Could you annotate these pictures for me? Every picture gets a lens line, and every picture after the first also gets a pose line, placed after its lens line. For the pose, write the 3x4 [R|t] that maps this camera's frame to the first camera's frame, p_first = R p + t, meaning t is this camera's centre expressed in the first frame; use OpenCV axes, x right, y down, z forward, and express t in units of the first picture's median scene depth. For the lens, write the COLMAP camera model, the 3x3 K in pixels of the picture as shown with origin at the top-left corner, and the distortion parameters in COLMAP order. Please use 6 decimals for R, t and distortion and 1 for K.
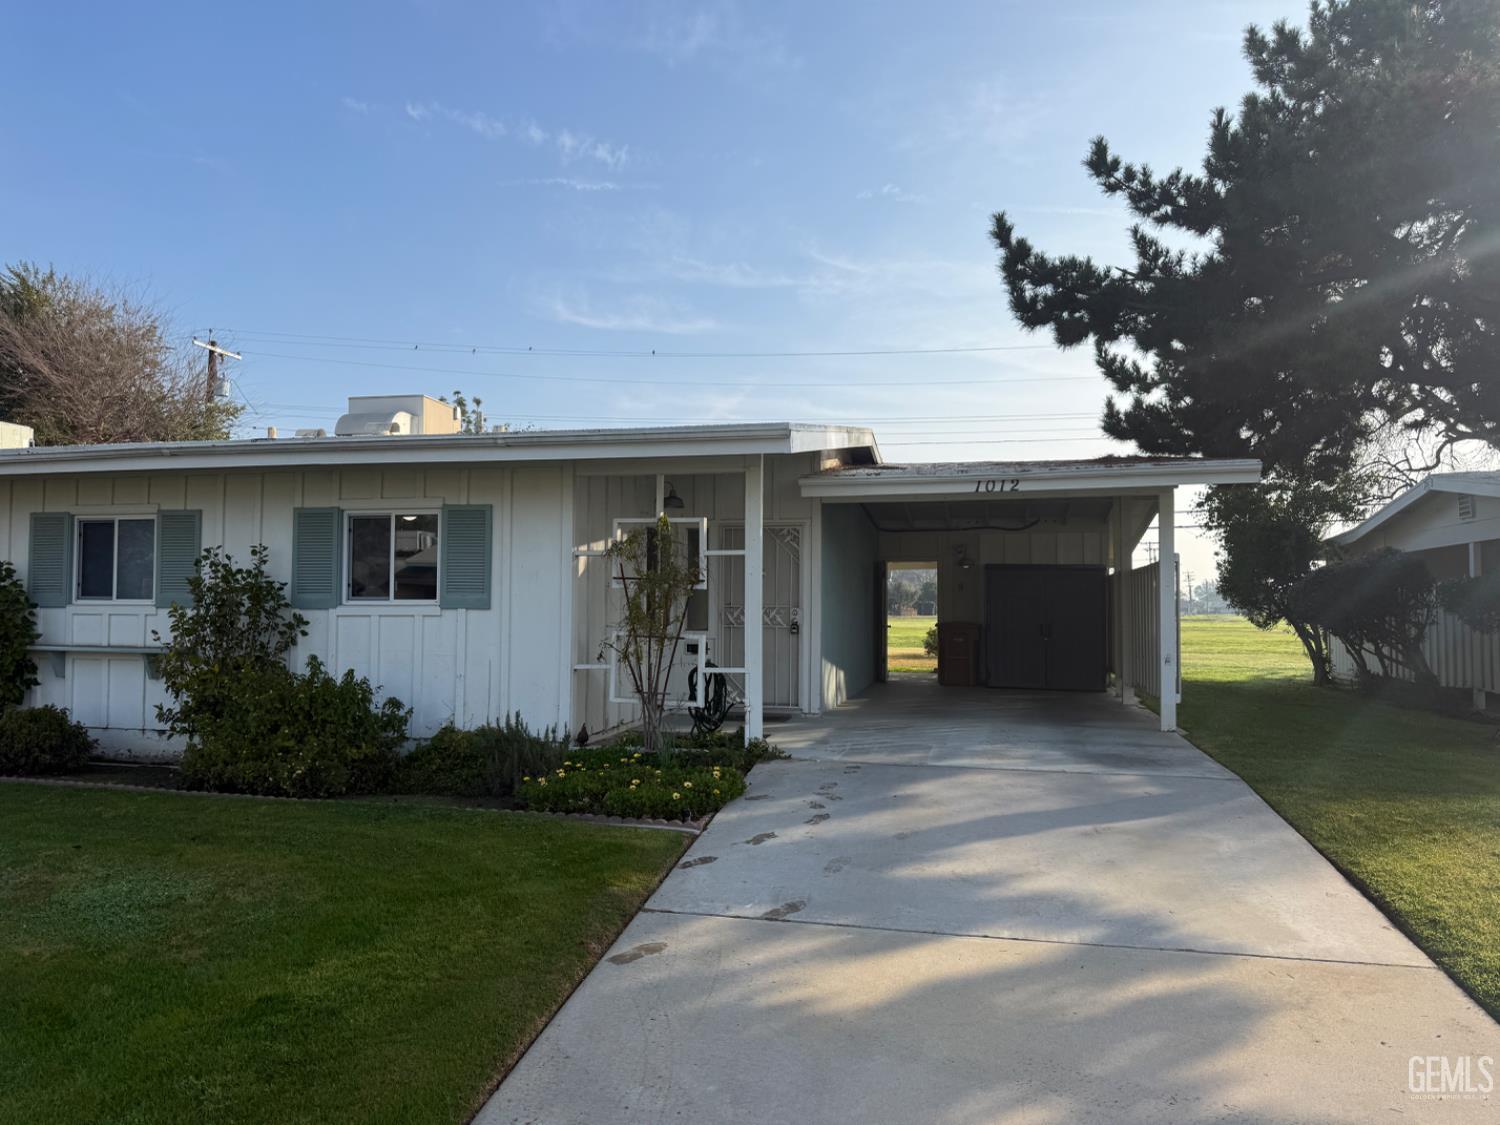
lens RADIAL K [[1215.6, 0, 805.8], [0, 1215.6, 561.3], [0, 0, 1]] dist [0.079170, -0.141630]
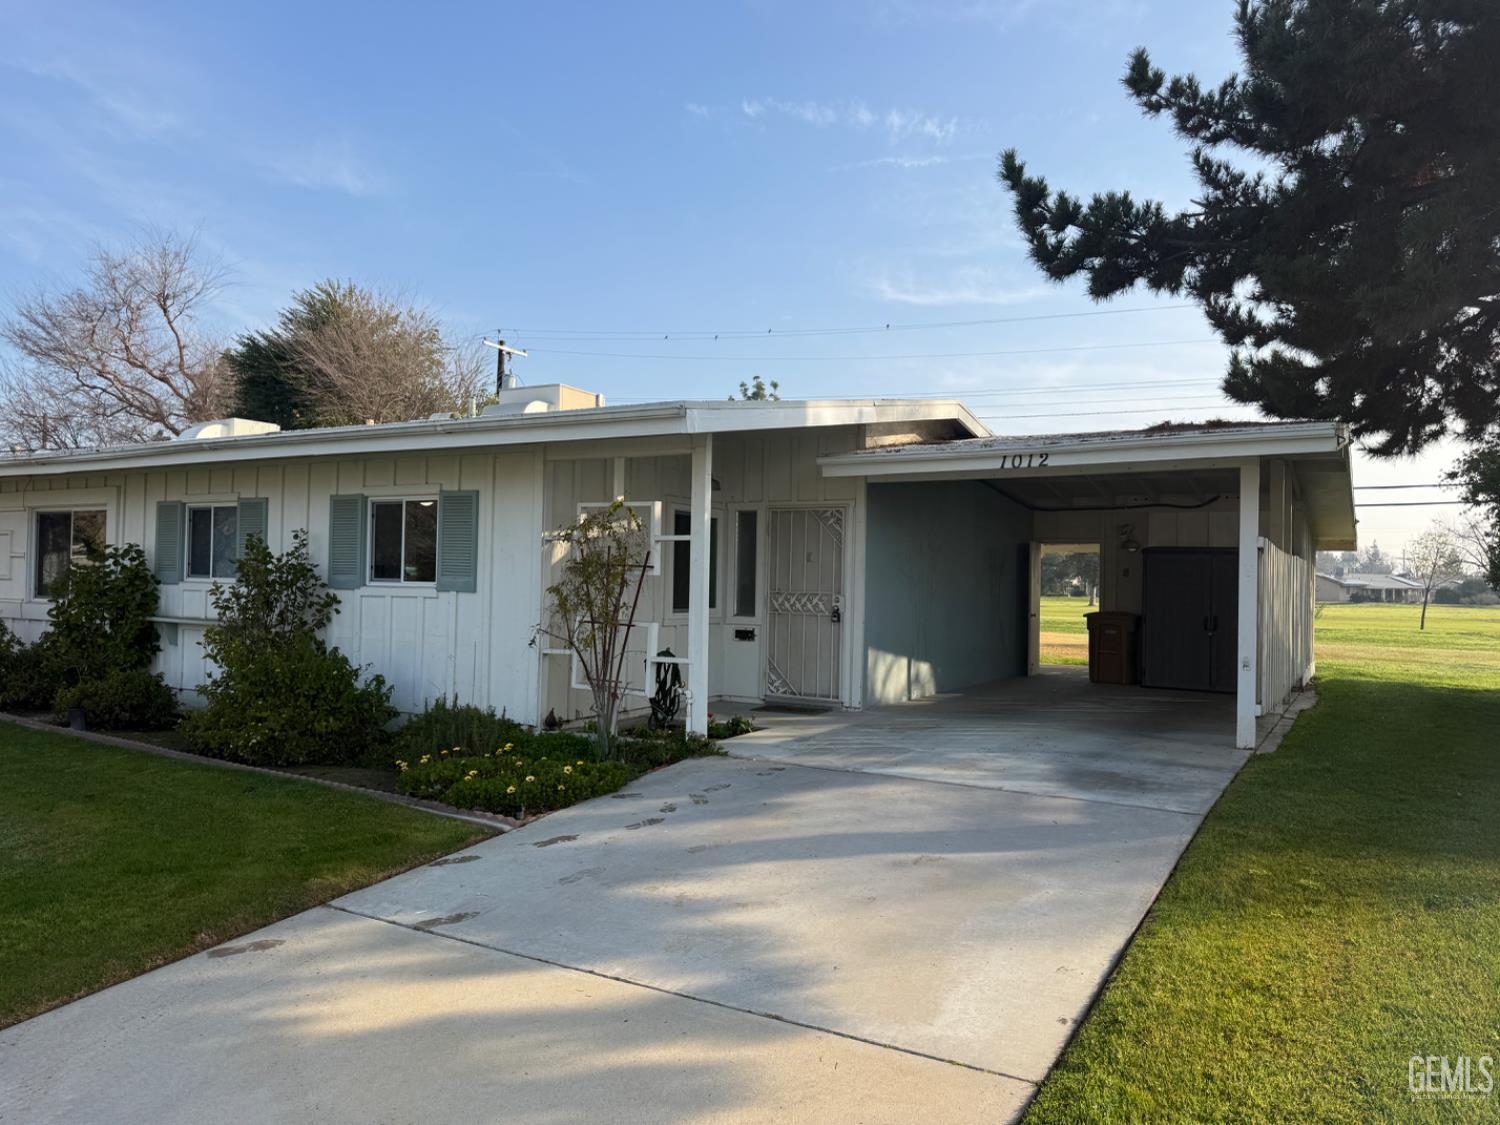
lens RADIAL K [[1215.6, 0, 805.8], [0, 1215.6, 561.3], [0, 0, 1]] dist [0.079170, -0.141630]
pose [[0.942330, 0.007489, -0.334601, 0.329300], [-0.001063, 0.999812, 0.019386, -0.006521], [0.334683, -0.017913, 0.942160, 0.118737]]
